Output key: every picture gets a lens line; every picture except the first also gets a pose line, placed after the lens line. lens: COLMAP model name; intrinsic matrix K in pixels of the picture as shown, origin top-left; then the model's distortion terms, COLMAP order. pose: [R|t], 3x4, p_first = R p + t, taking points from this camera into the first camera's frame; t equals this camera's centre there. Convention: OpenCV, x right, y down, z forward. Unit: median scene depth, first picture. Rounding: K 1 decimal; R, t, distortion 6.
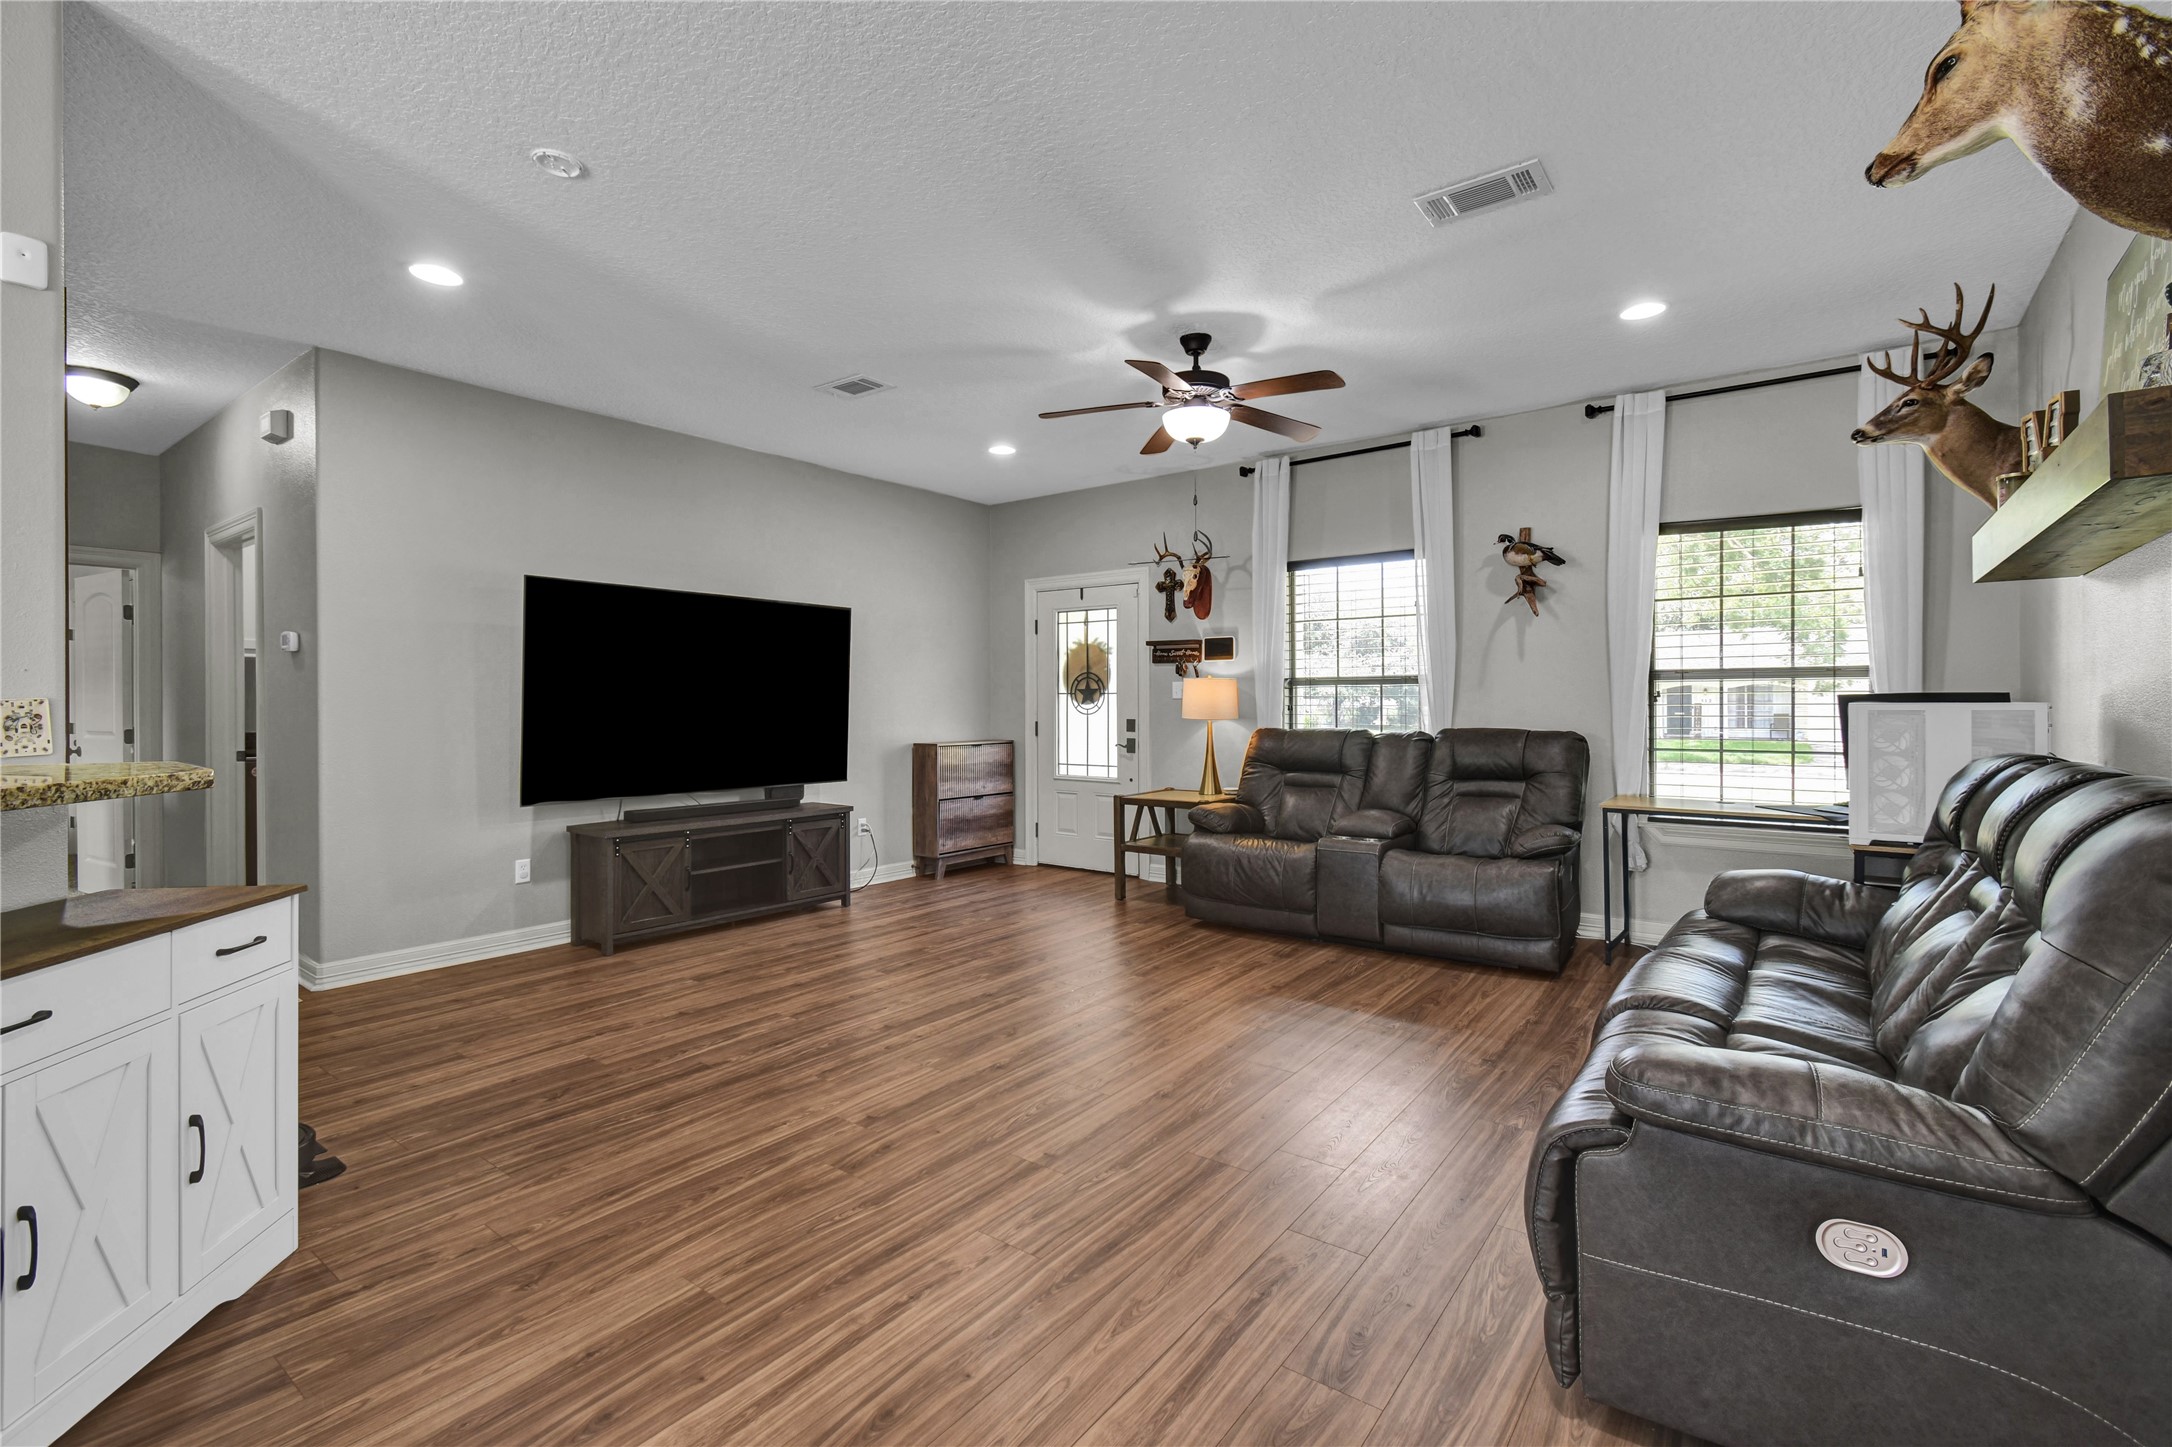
lens RADIAL K [[951.5, 0, 1092.8], [0, 951.5, 709.4], [0, 0, 1]] dist [0.004782, 0.000293]
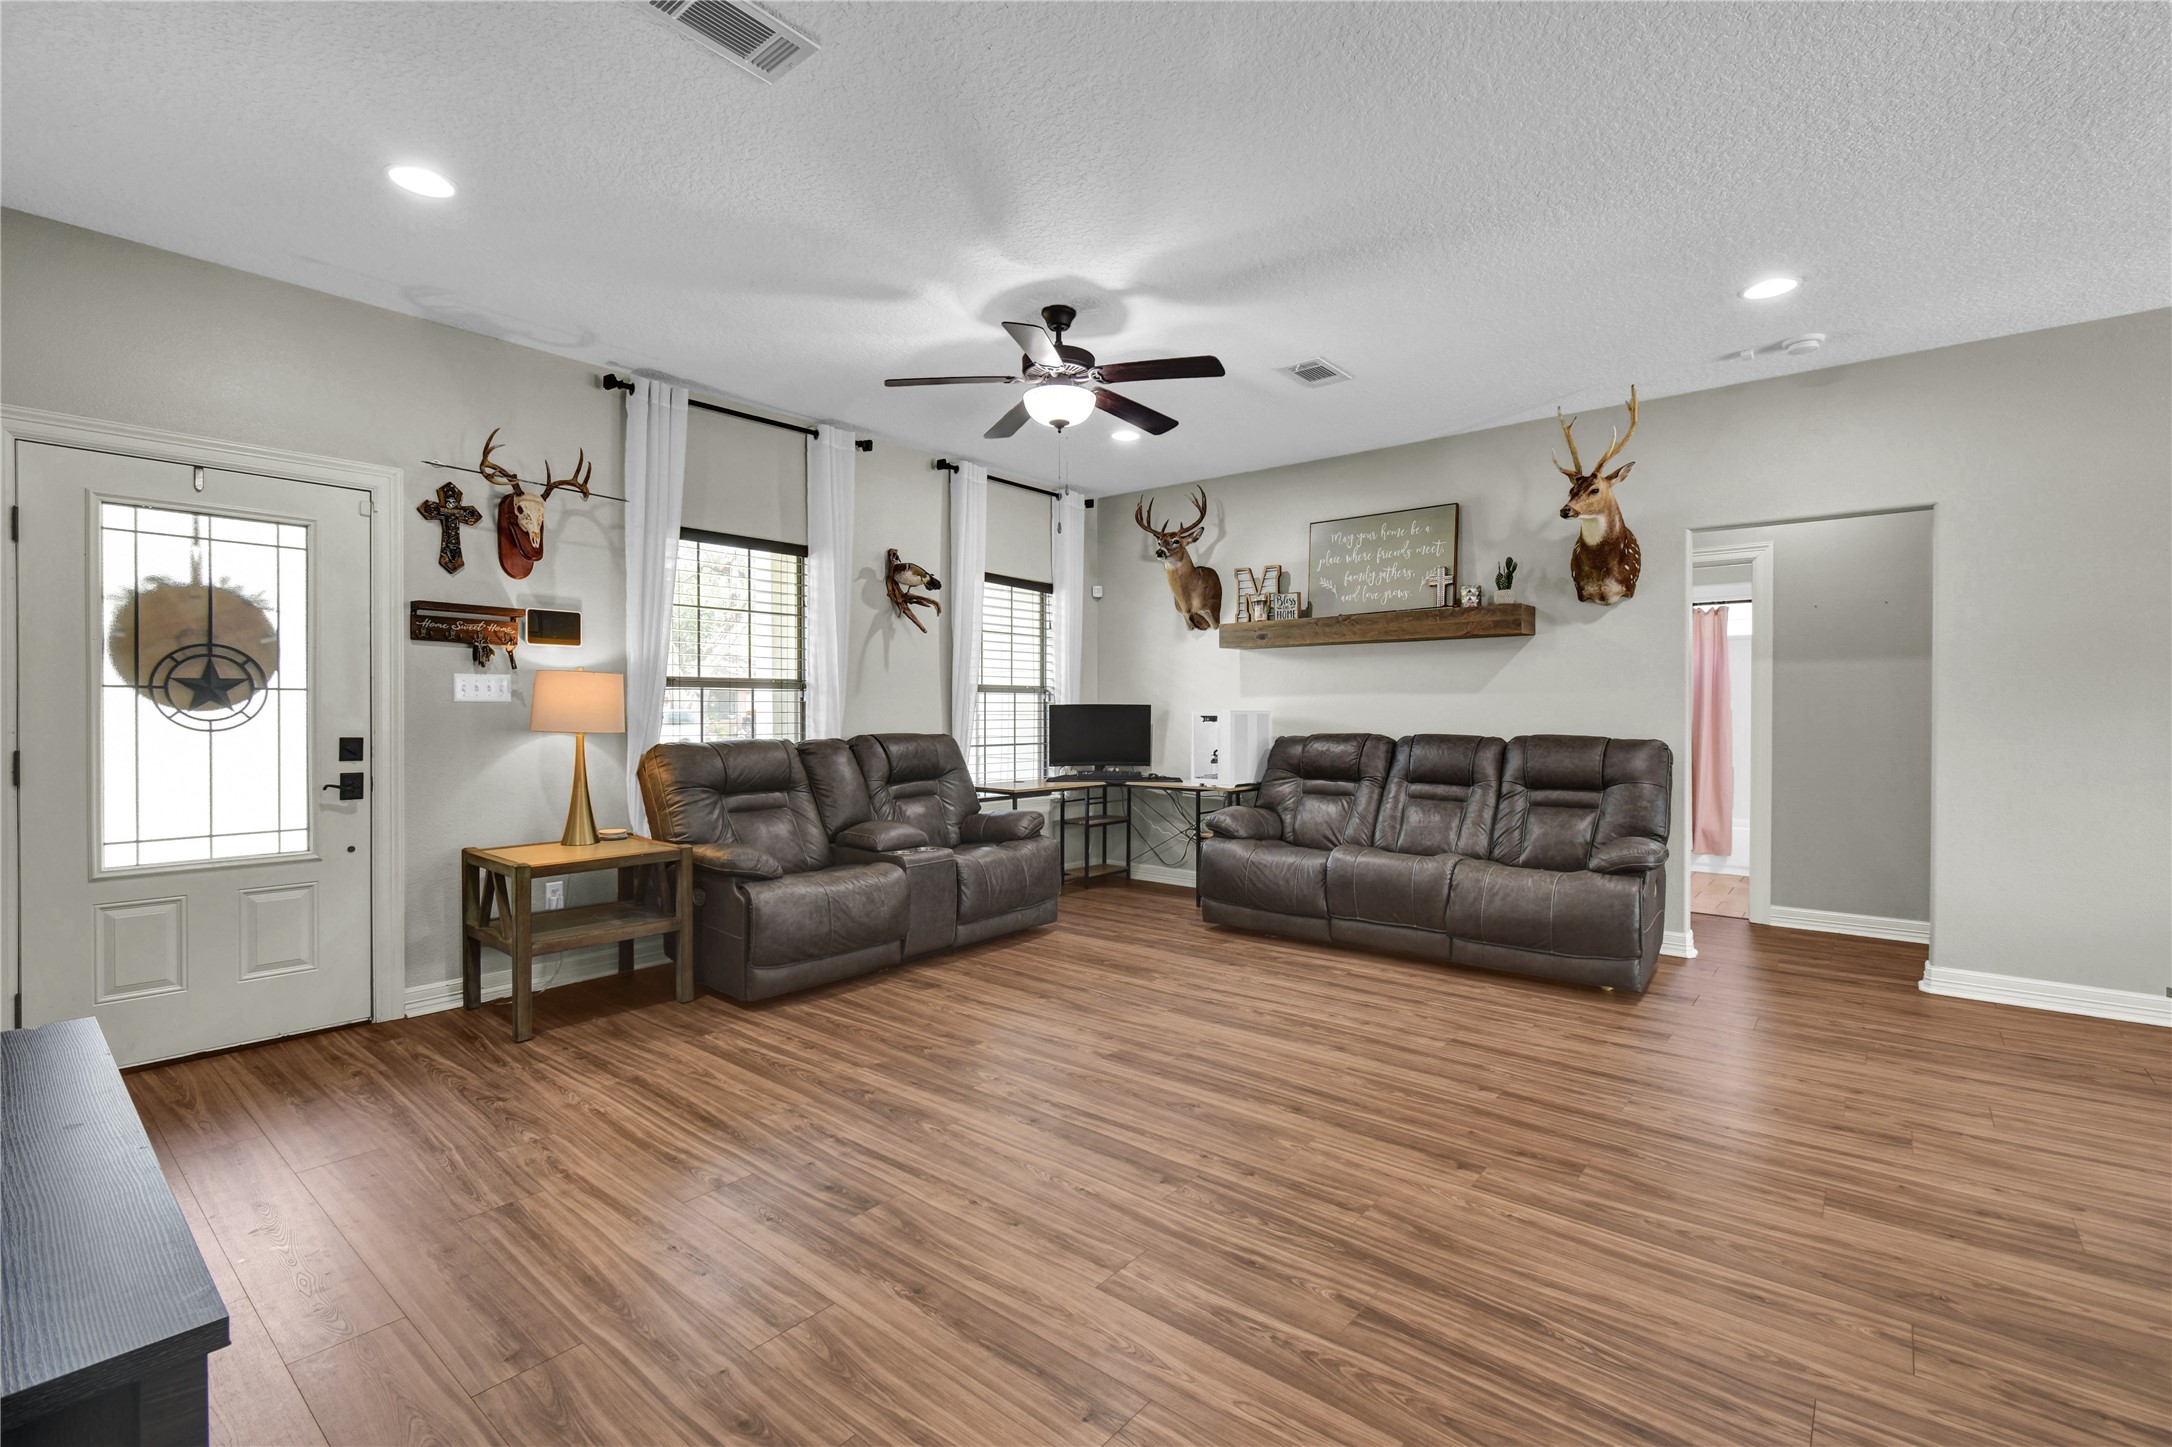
lens RADIAL K [[965.2, 0, 1093.1], [0, 965.2, 718.7], [0, 0, 1]] dist [0.013633, -0.007182]
pose [[0.049625, -0.007638, 0.998739, -0.820790], [0.005200, 0.999959, 0.007389, -0.004094], [-0.998754, 0.004827, 0.049662, 0.915669]]
